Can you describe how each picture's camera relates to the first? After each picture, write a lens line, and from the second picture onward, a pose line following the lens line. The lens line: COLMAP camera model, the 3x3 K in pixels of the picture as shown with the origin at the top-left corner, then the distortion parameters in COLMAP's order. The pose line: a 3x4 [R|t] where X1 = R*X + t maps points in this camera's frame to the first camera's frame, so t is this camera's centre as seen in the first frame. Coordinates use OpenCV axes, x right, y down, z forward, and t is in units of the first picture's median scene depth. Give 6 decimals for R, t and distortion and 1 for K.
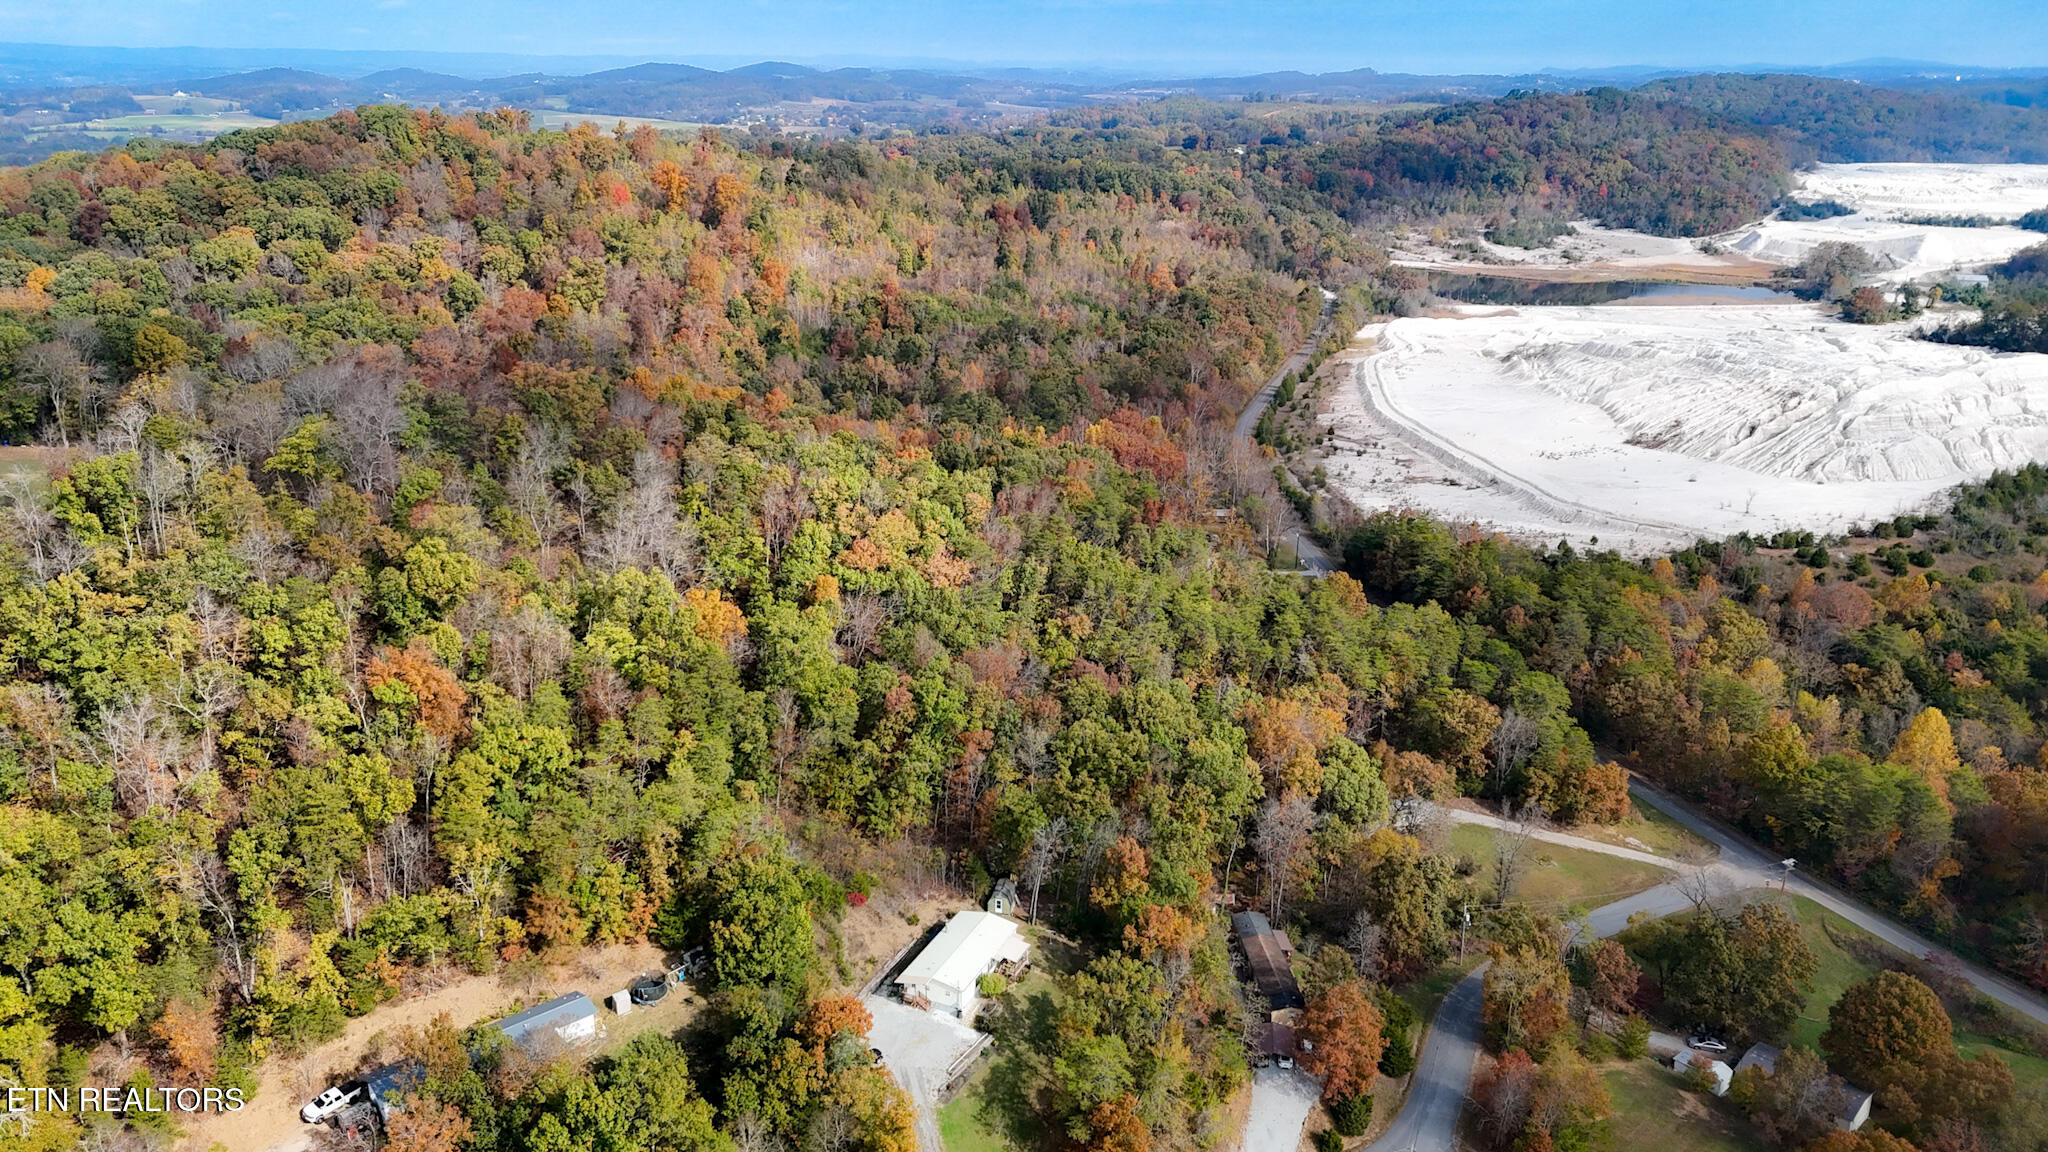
lens RADIAL K [[1501.0, 0, 1021.5], [0, 1501.0, 574.7], [0, 0, 1]] dist [0.088878, -0.089036]
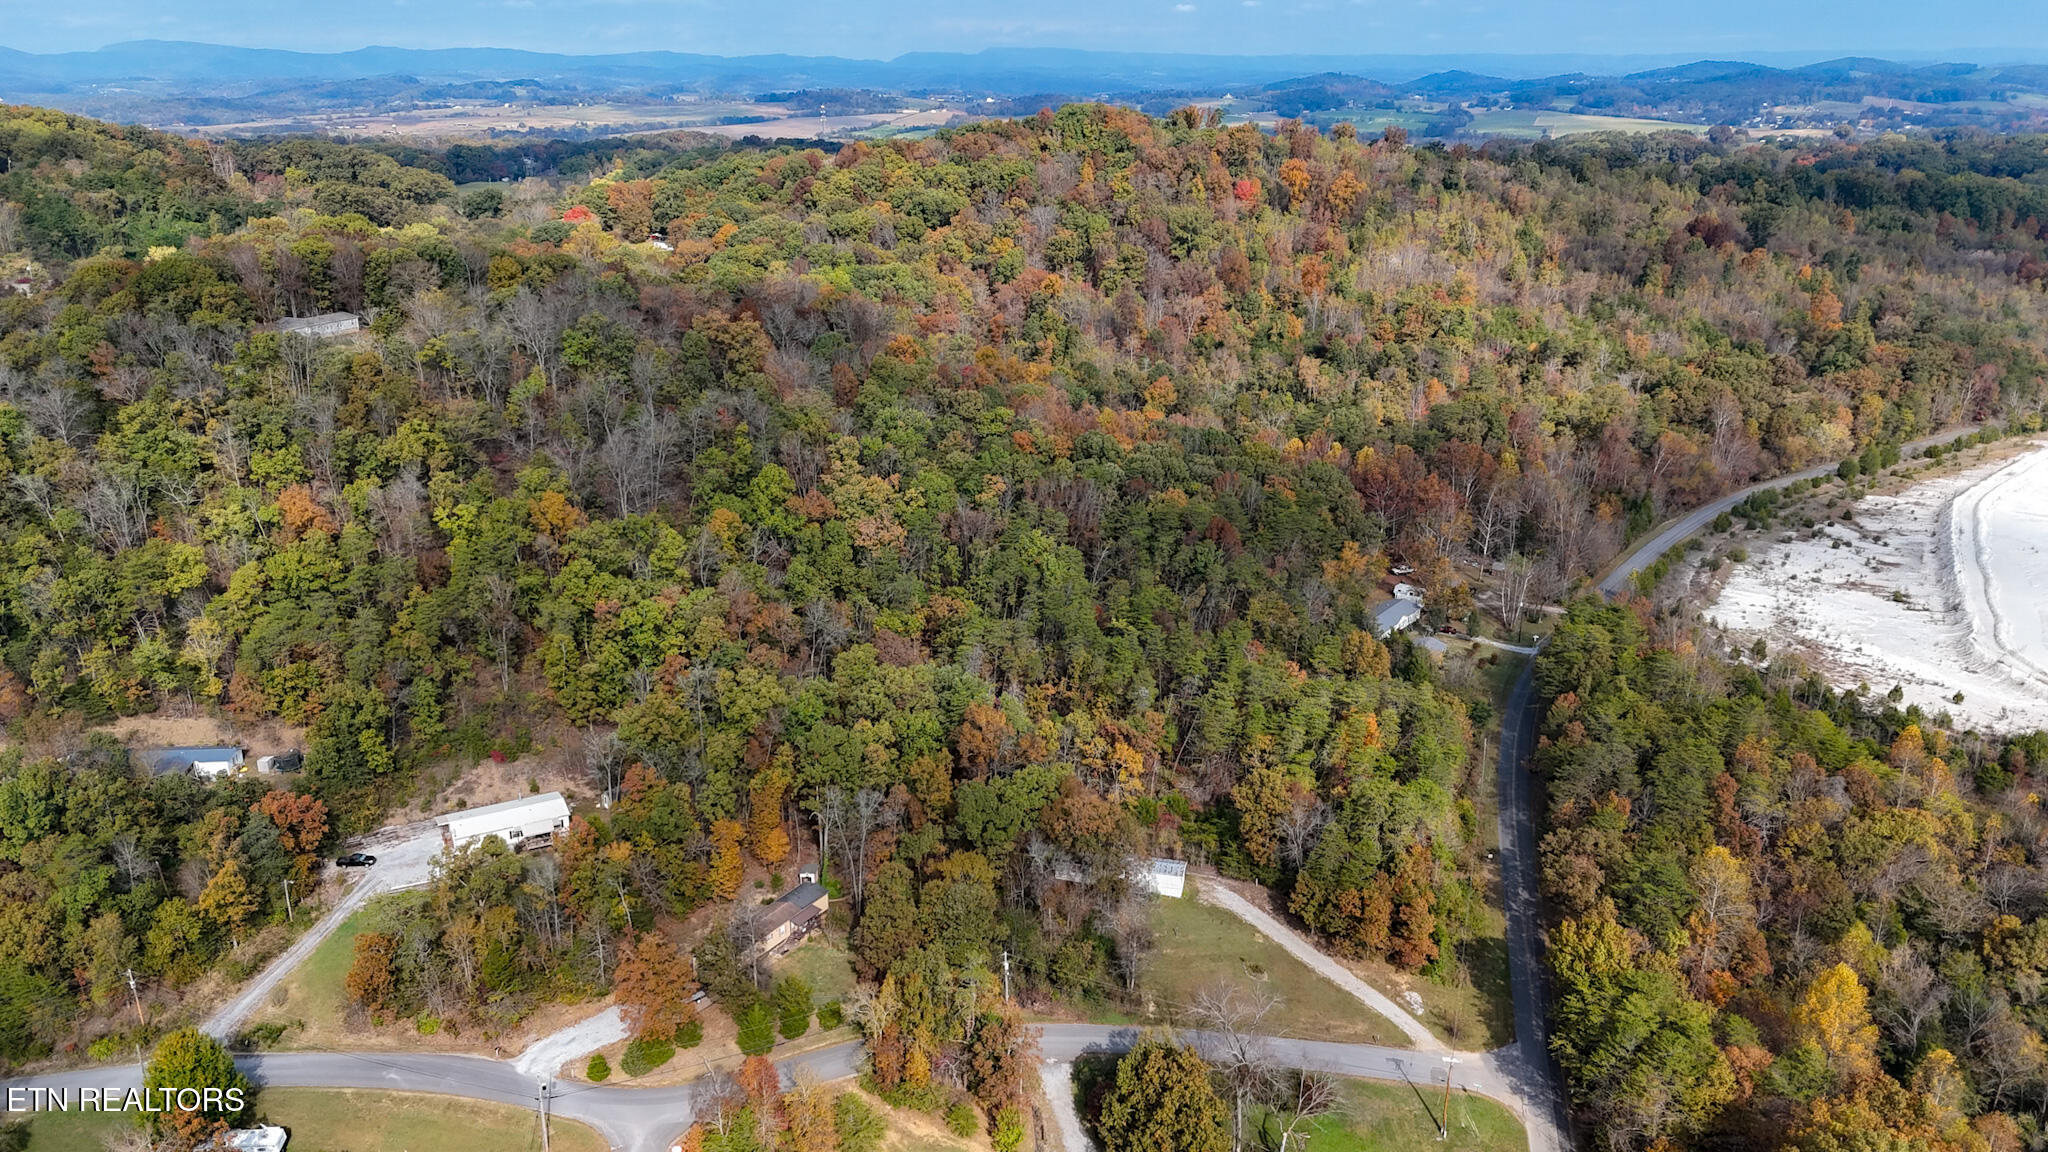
lens RADIAL K [[1501.0, 0, 1021.5], [0, 1501.0, 574.7], [0, 0, 1]] dist [0.088878, -0.089036]
pose [[0.795367, 0.192860, -0.574628, 0.463363], [-0.193355, 0.979229, 0.061025, -0.041703], [0.574461, 0.062570, 0.816137, 0.130809]]
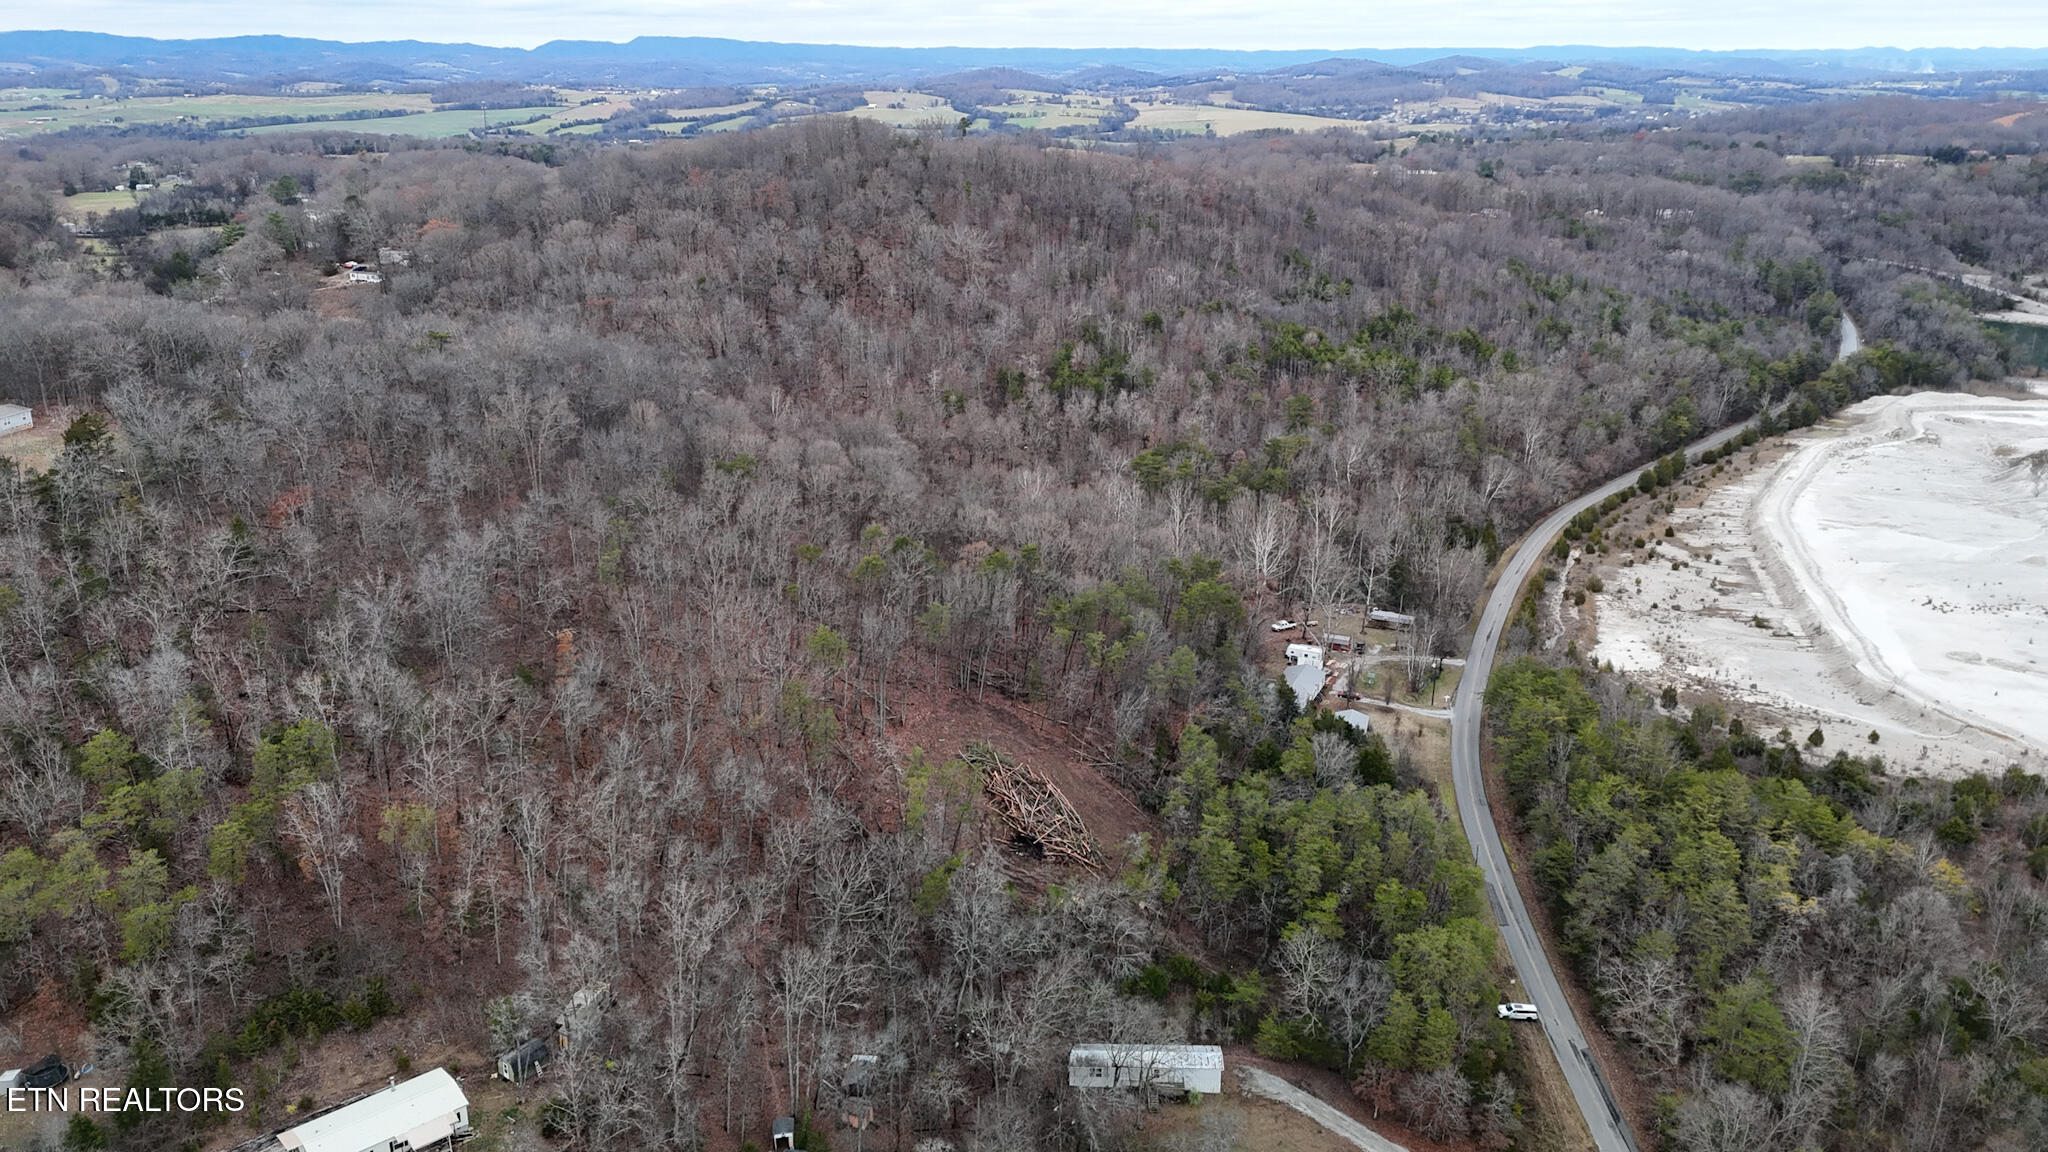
lens RADIAL K [[1501.0, 0, 1021.5], [0, 1501.0, 574.7], [0, 0, 1]] dist [0.088878, -0.089036]
pose [[0.906162, 0.139092, -0.399404, 0.309297], [-0.137561, 0.989955, 0.032655, -0.072934], [0.399934, 0.025352, 0.916193, 0.164827]]
